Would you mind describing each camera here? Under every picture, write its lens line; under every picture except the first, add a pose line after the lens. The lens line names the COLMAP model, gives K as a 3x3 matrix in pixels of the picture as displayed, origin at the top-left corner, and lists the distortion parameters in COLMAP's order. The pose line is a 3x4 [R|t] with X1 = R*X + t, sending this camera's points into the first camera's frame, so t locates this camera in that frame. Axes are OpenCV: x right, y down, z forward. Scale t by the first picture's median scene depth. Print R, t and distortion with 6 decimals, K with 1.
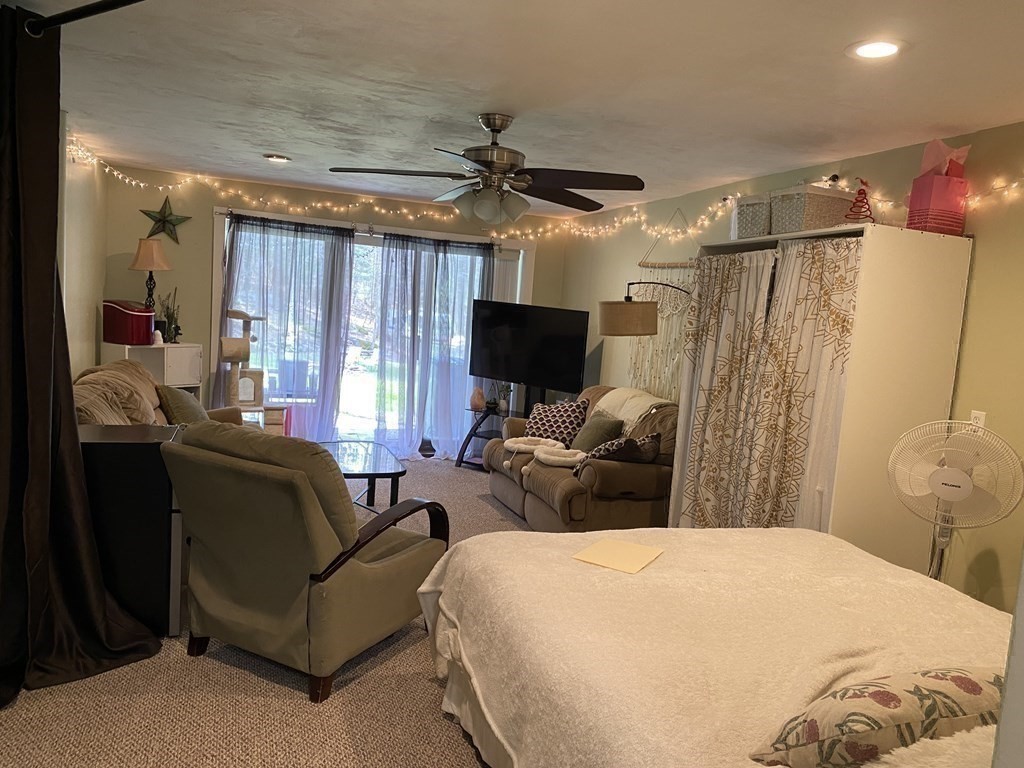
lens RADIAL K [[775.6, 0, 510.6], [0, 775.6, 388.5], [0, 0, 1]] dist [0.041559, -0.043838]
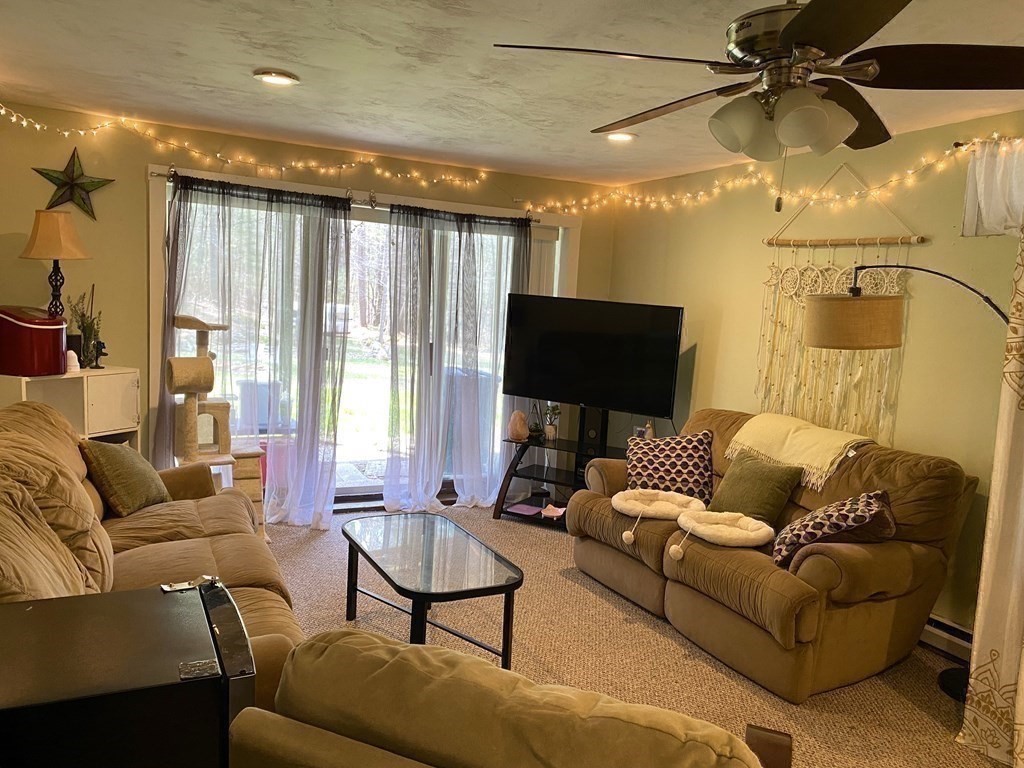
lens RADIAL K [[775.6, 0, 506.6], [0, 775.6, 382.9], [0, 0, 1]] dist [0.041559, -0.043838]
pose [[0.991039, -0.032370, 0.129595, -0.165402], [0.031315, 0.999458, 0.010173, -0.040177], [-0.129854, -0.006023, 0.991515, 0.284131]]
